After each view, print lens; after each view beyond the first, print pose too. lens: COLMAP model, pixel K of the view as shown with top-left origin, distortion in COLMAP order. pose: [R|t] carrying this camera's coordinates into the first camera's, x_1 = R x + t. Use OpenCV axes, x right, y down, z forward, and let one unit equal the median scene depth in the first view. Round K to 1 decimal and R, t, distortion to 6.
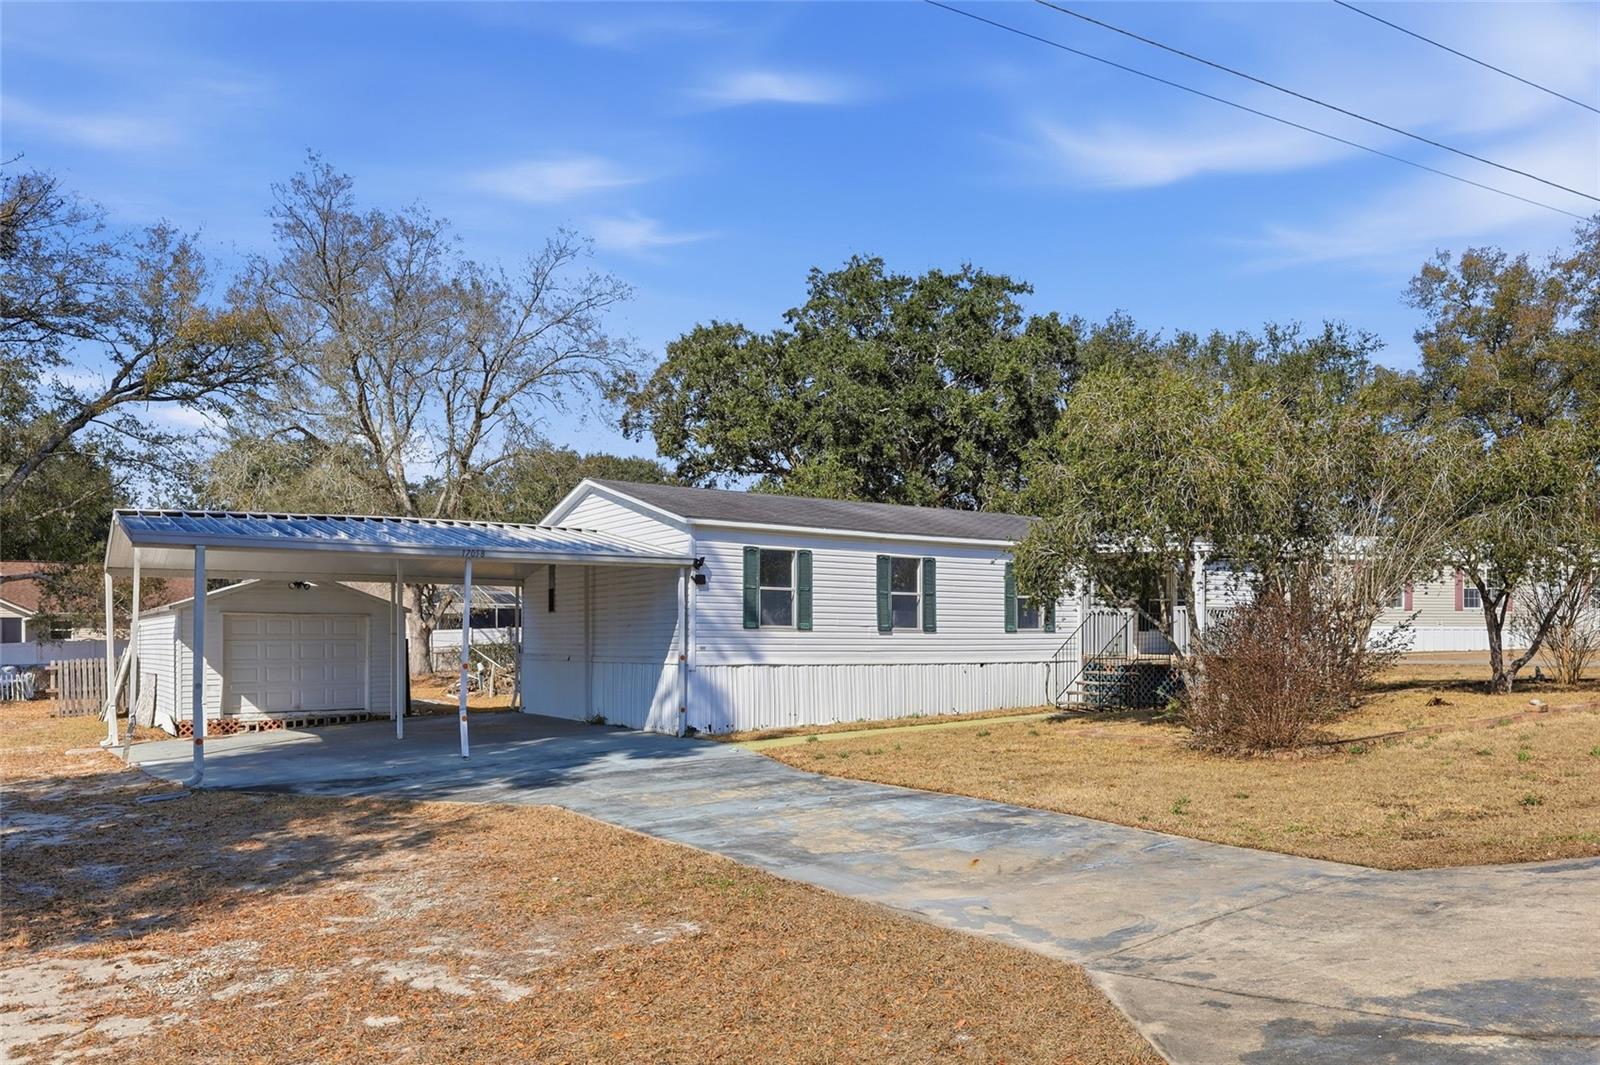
lens RADIAL K [[946.2, 0, 791.5], [0, 946.2, 526.1], [0, 0, 1]] dist [0.023486, -0.029769]
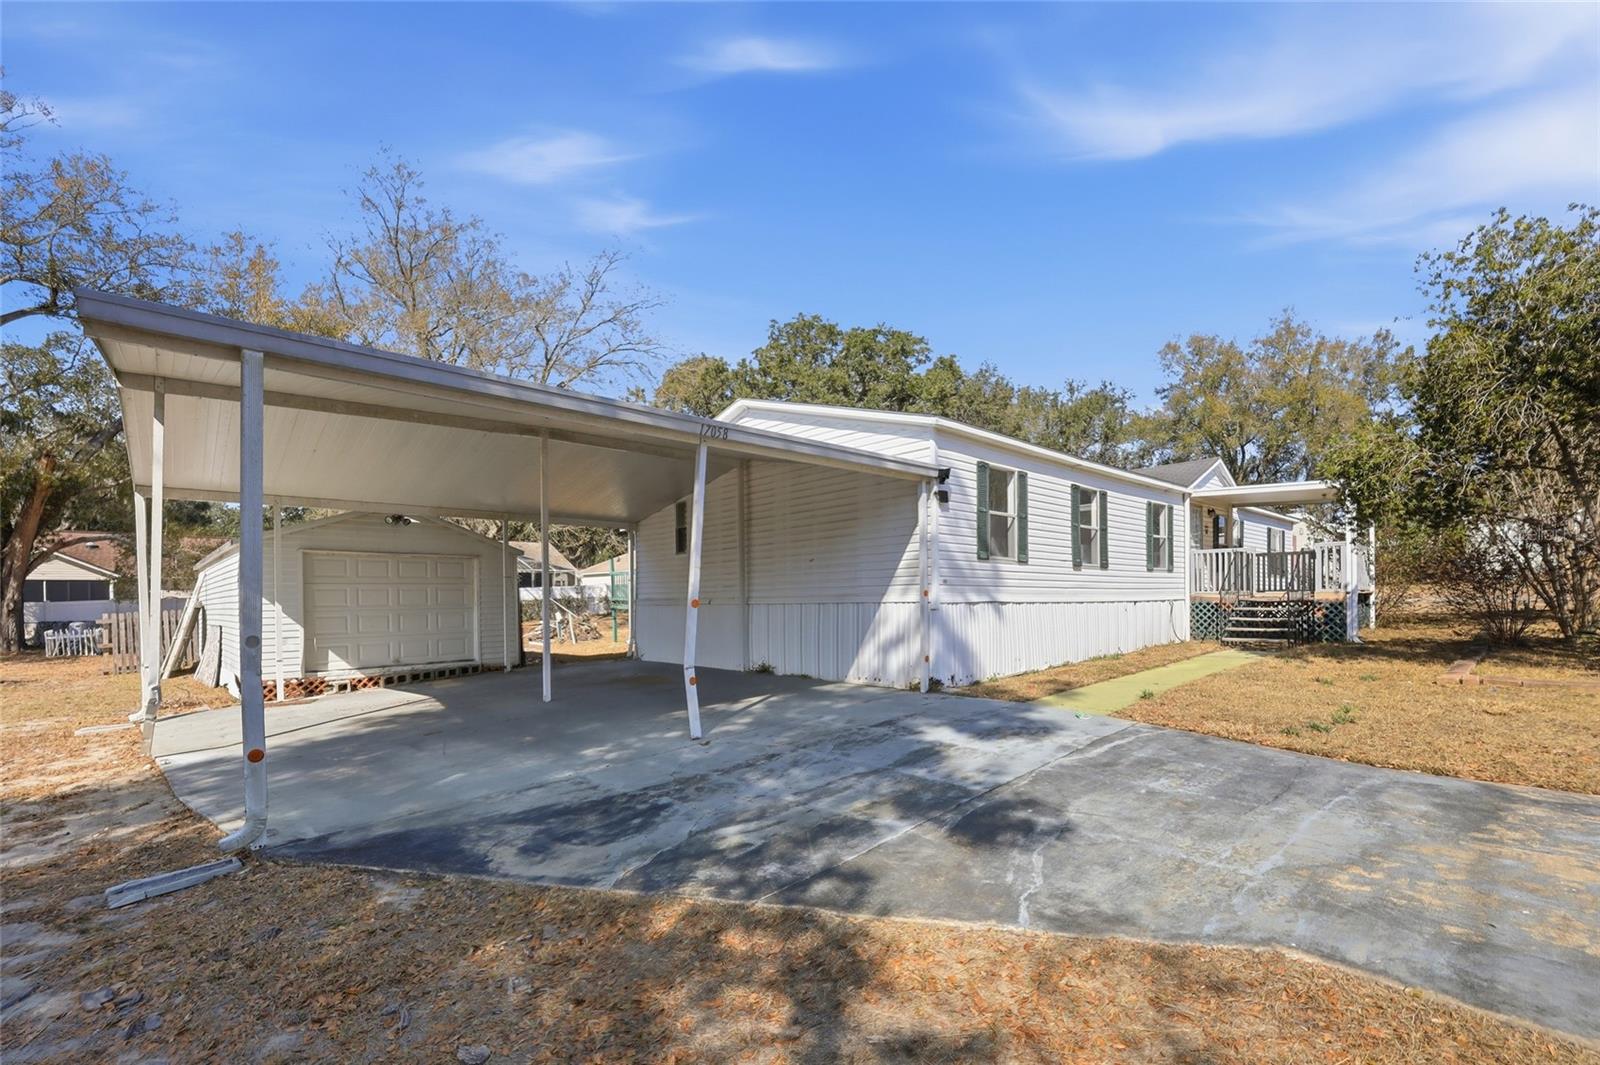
lens RADIAL K [[652.5, 0, 802.7], [0, 652.5, 536.4], [0, 0, 1]] dist [-0.002236, -0.000359]
pose [[0.993236, -0.000443, 0.116112, -0.216434], [-0.002559, 0.999666, 0.025700, 0.059419], [-0.116085, -0.025824, 0.992904, 0.361392]]
